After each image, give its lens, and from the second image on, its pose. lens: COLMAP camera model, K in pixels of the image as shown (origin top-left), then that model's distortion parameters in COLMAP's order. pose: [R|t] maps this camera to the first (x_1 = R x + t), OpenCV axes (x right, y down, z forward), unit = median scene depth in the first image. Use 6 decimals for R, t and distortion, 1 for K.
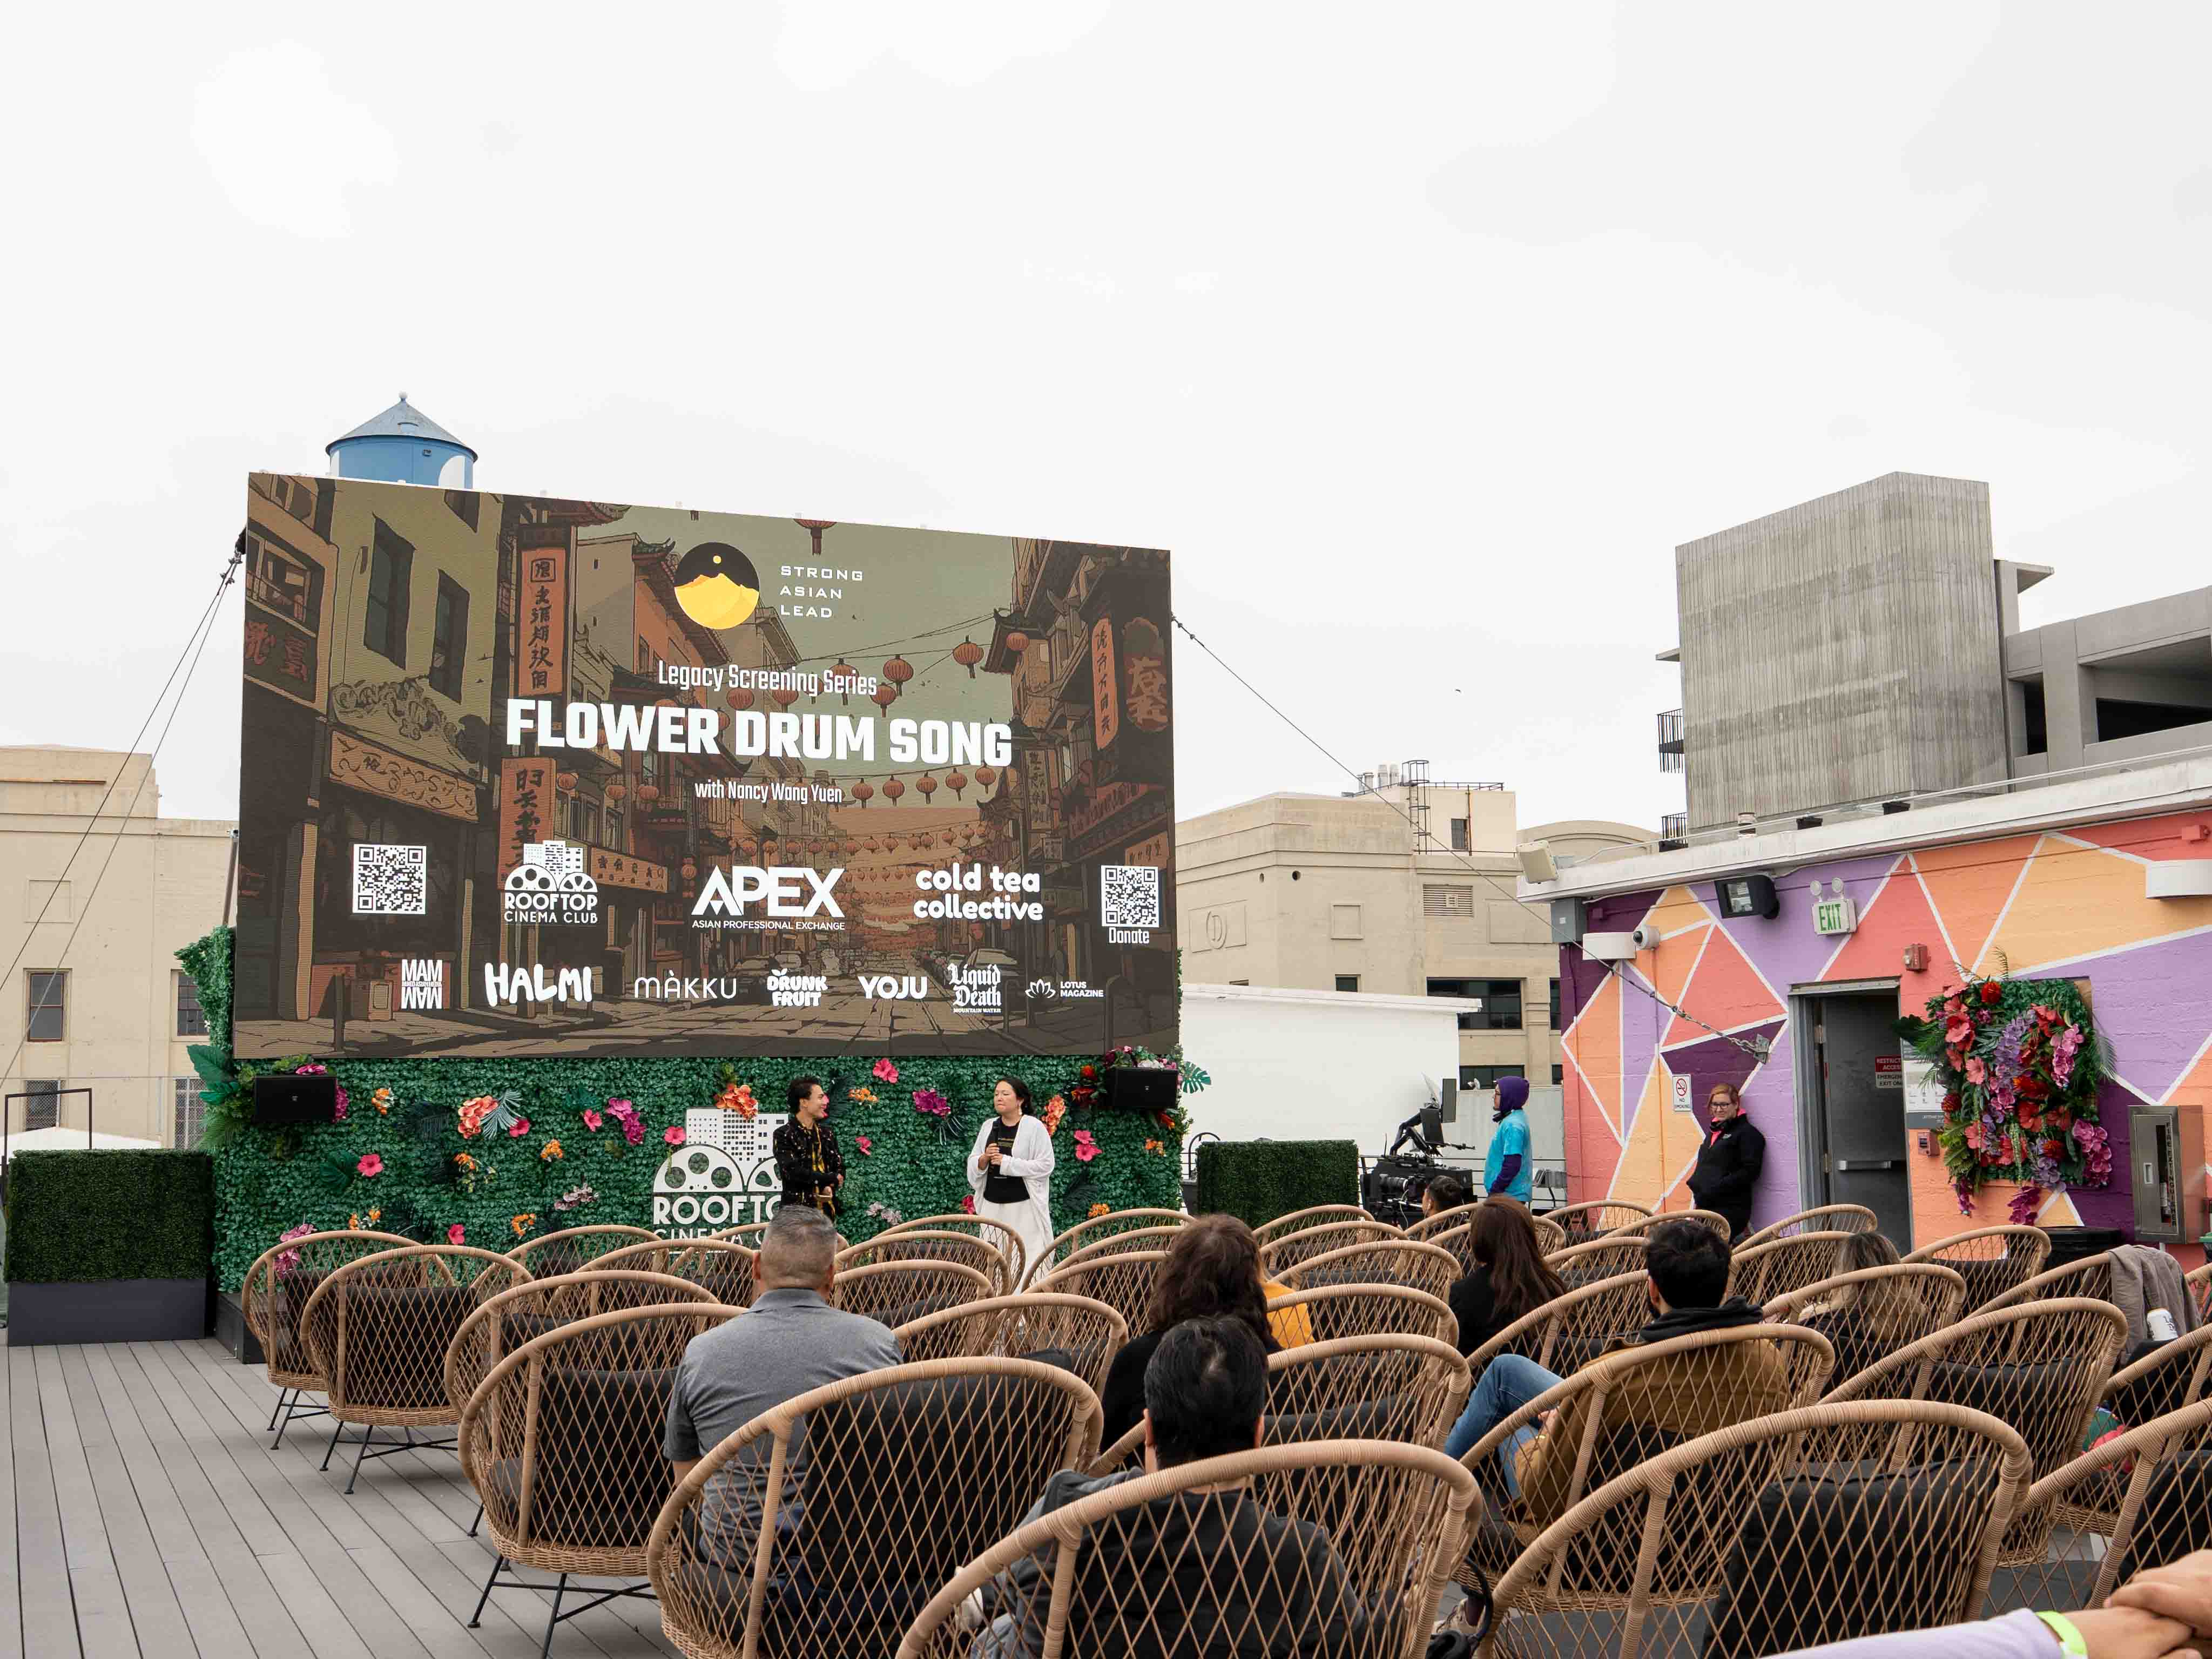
lens RADIAL K [[2493.4, 0, 1104.5], [0, 2493.4, 835.5], [0, 0, 1]] dist [-0.033530, 0.000000]
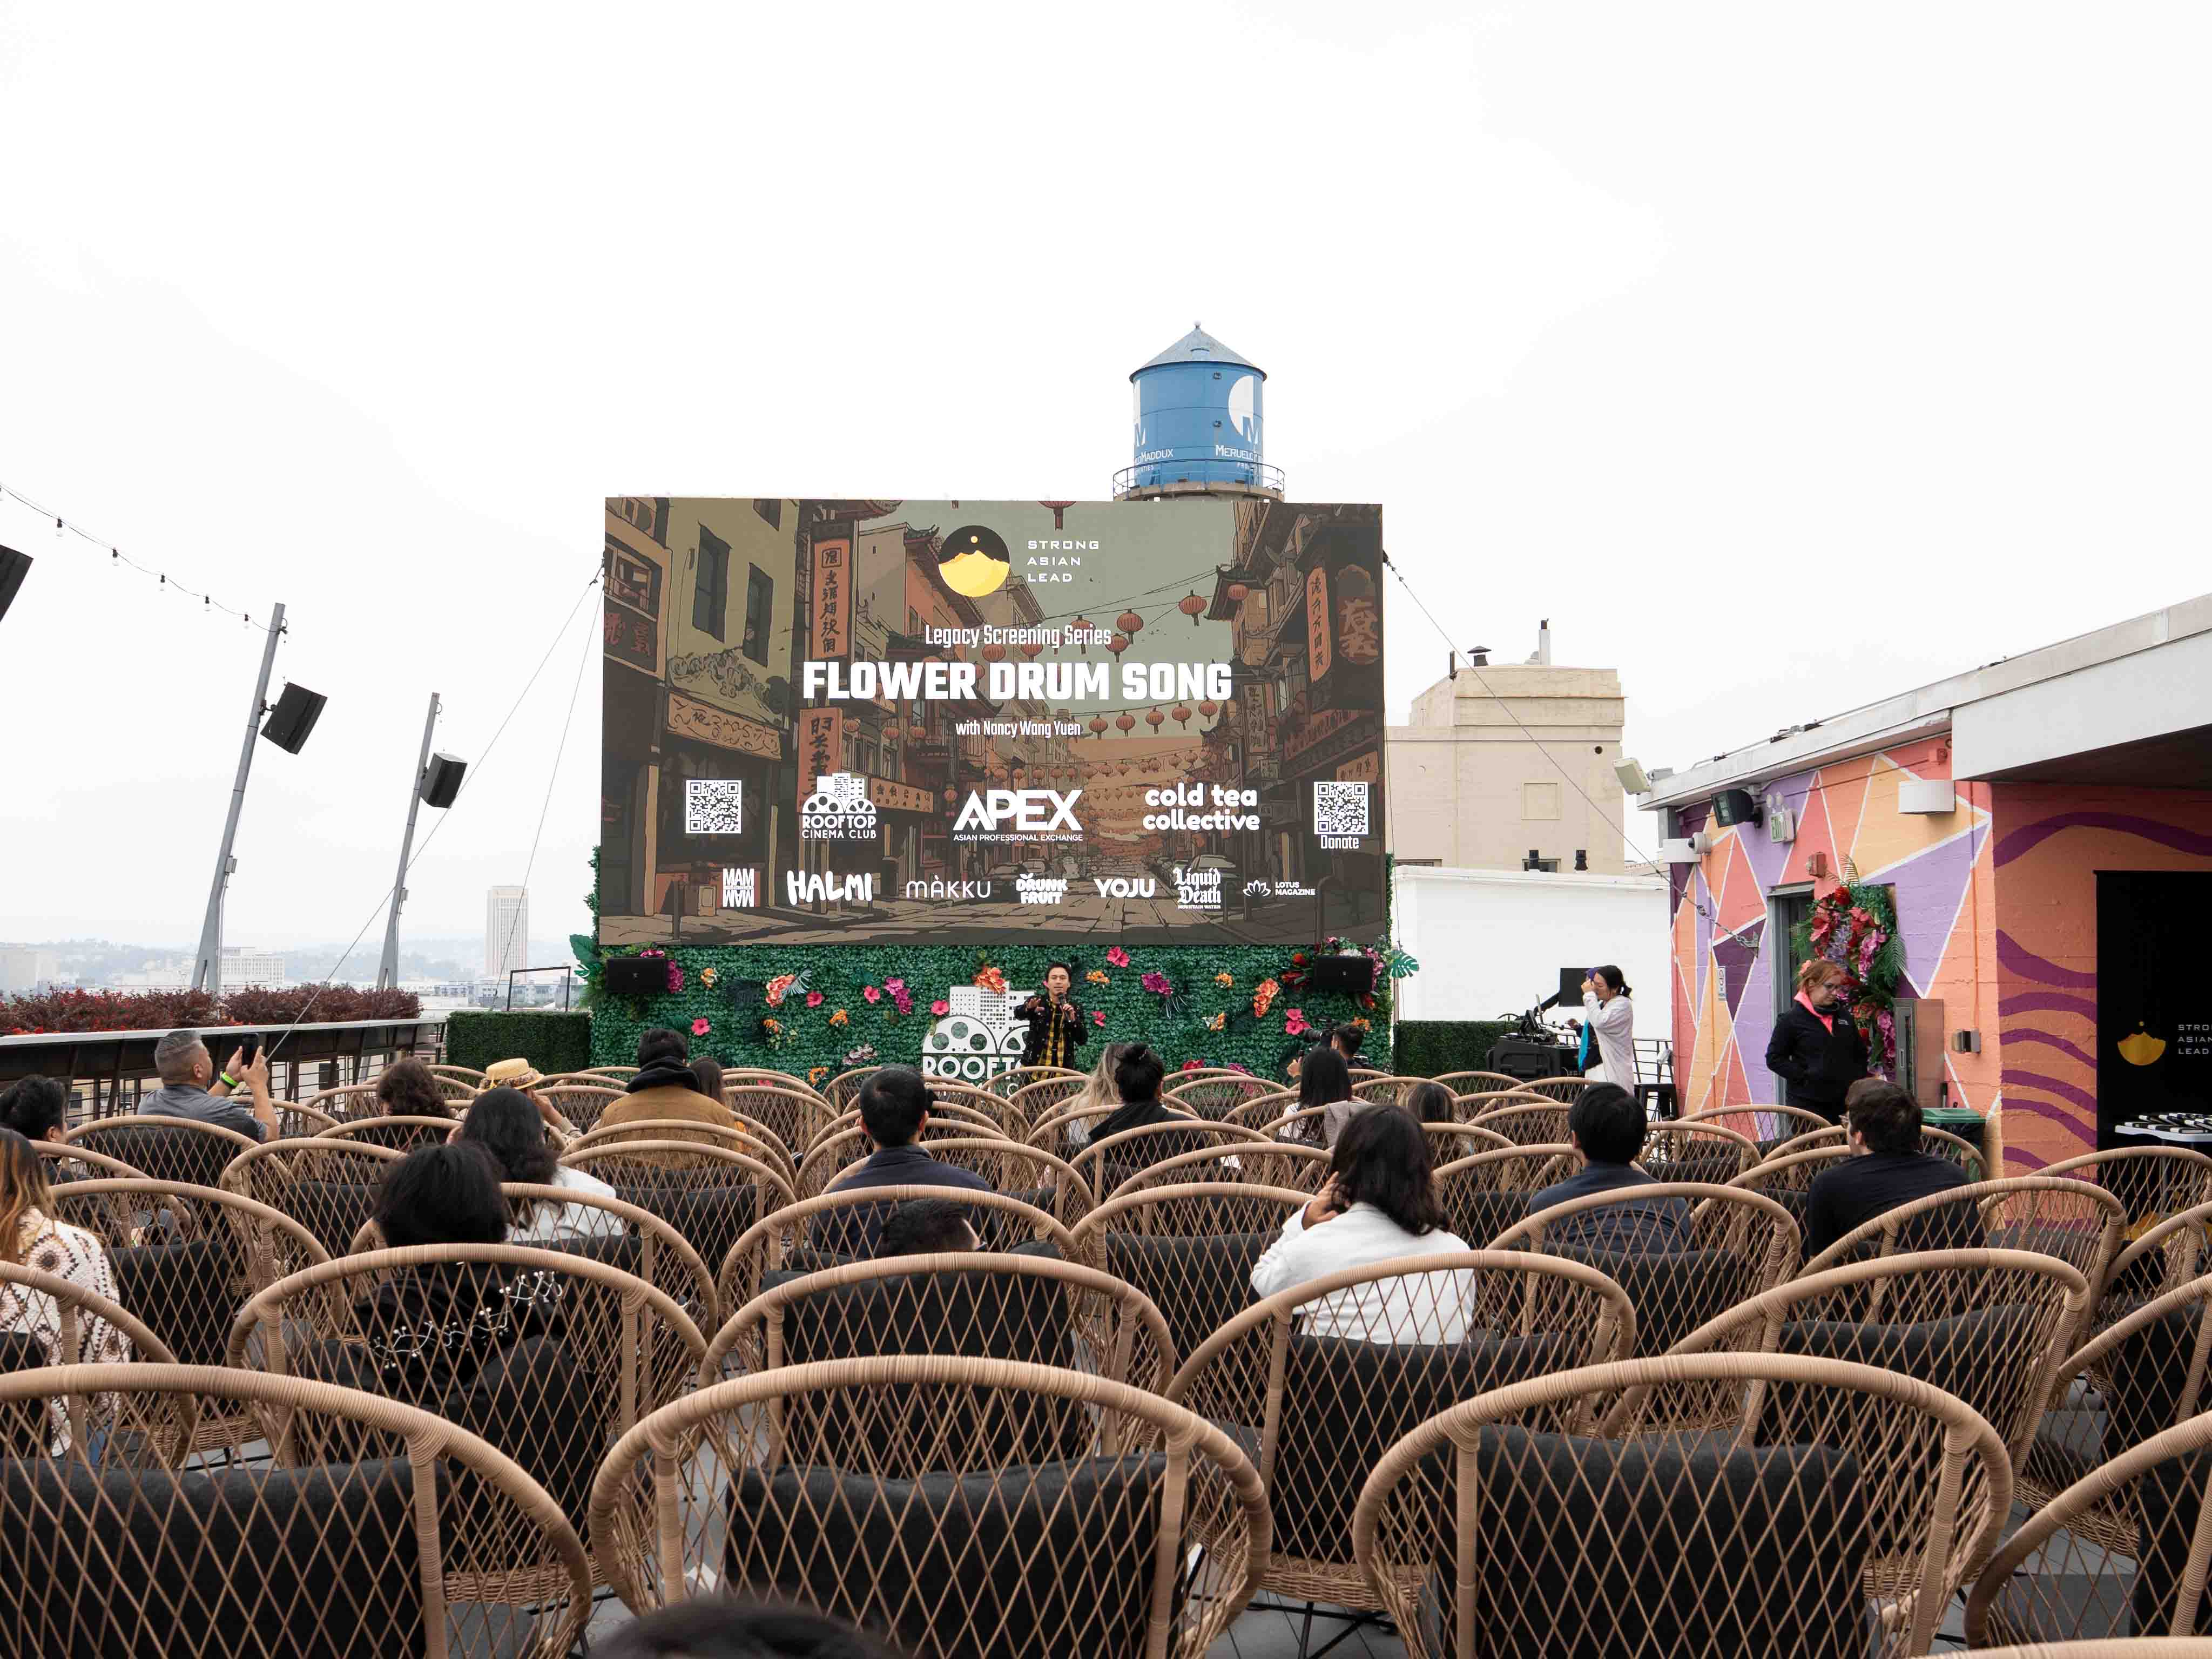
lens RADIAL K [[2493.4, 0, 1106.6], [0, 2493.4, 835.3], [0, 0, 1]] dist [-0.033530, 0.000000]
pose [[0.932771, -0.009916, -0.360332, 0.349338], [0.026908, 0.998748, 0.042169, -0.015781], [0.359463, -0.049030, 0.931871, -0.125714]]
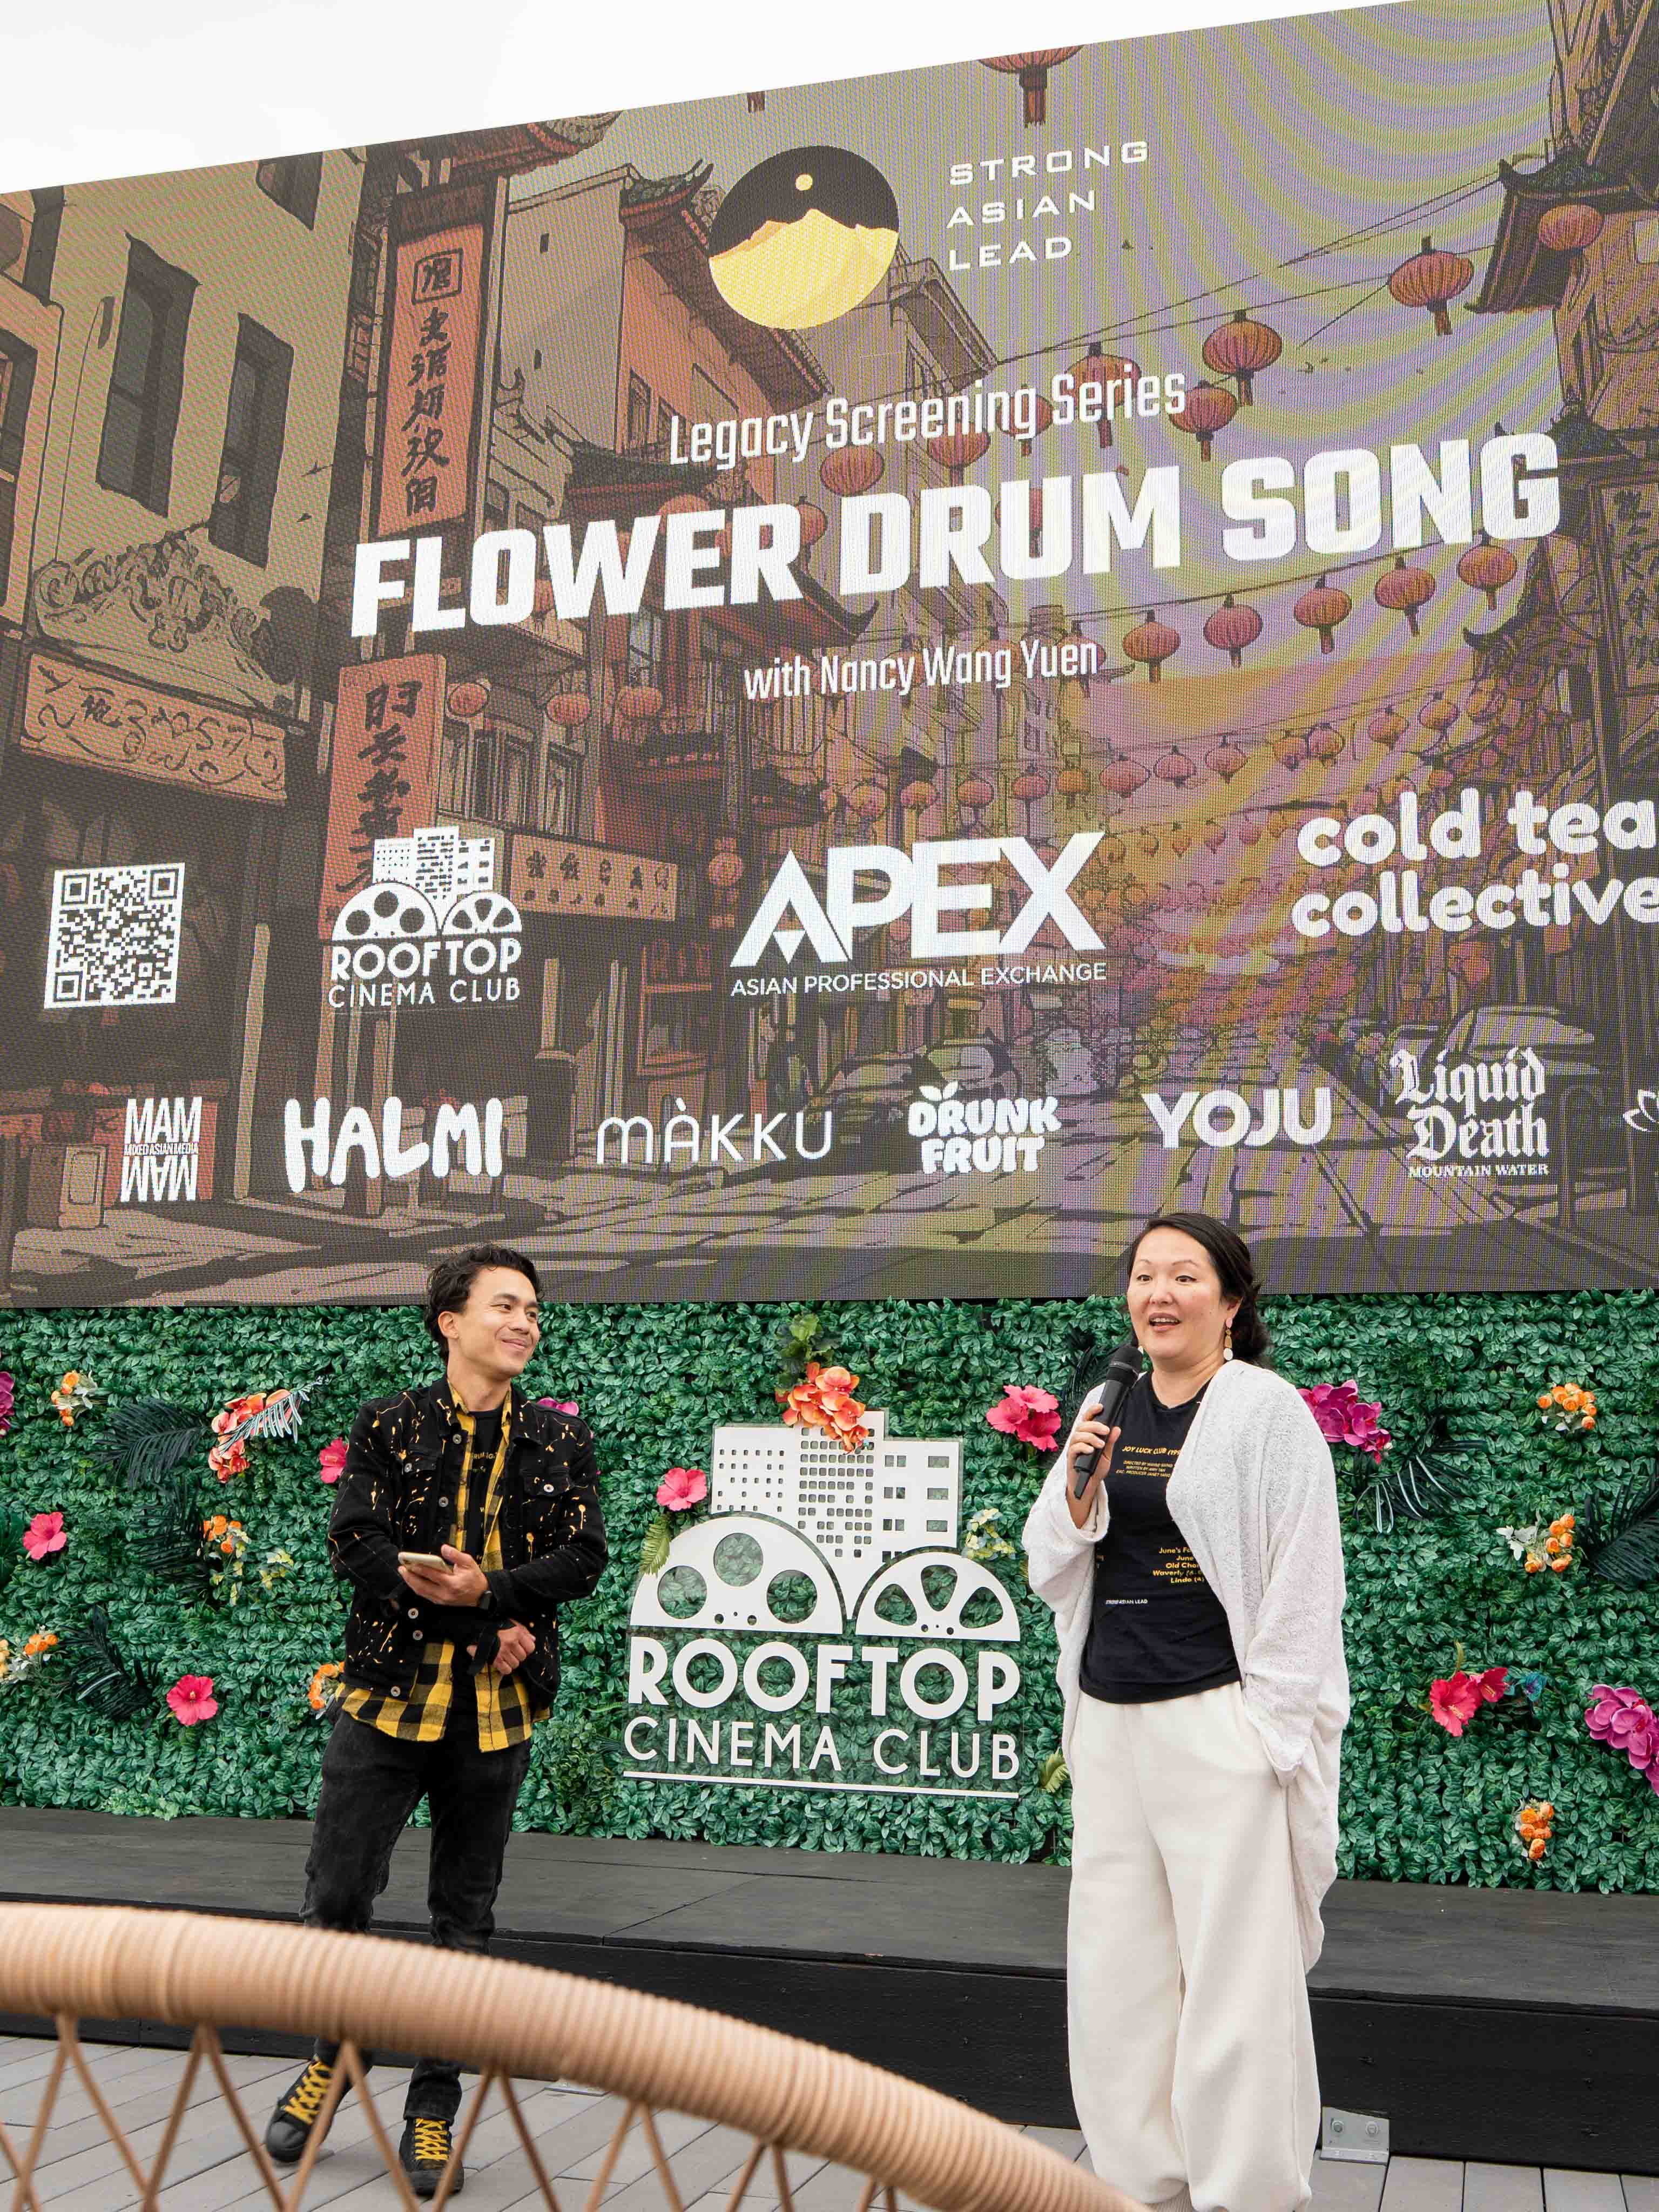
lens RADIAL K [[2493.4, 0, 832.8], [0, 2493.4, 1089.9], [0, 0, 1]] dist [-0.033530, 0.000000]
pose [[0.780935, -0.090337, -0.618045, 0.107962], [0.040538, 0.994730, -0.094173, 0.092683], [0.623295, 0.048489, 0.780482, 0.676055]]
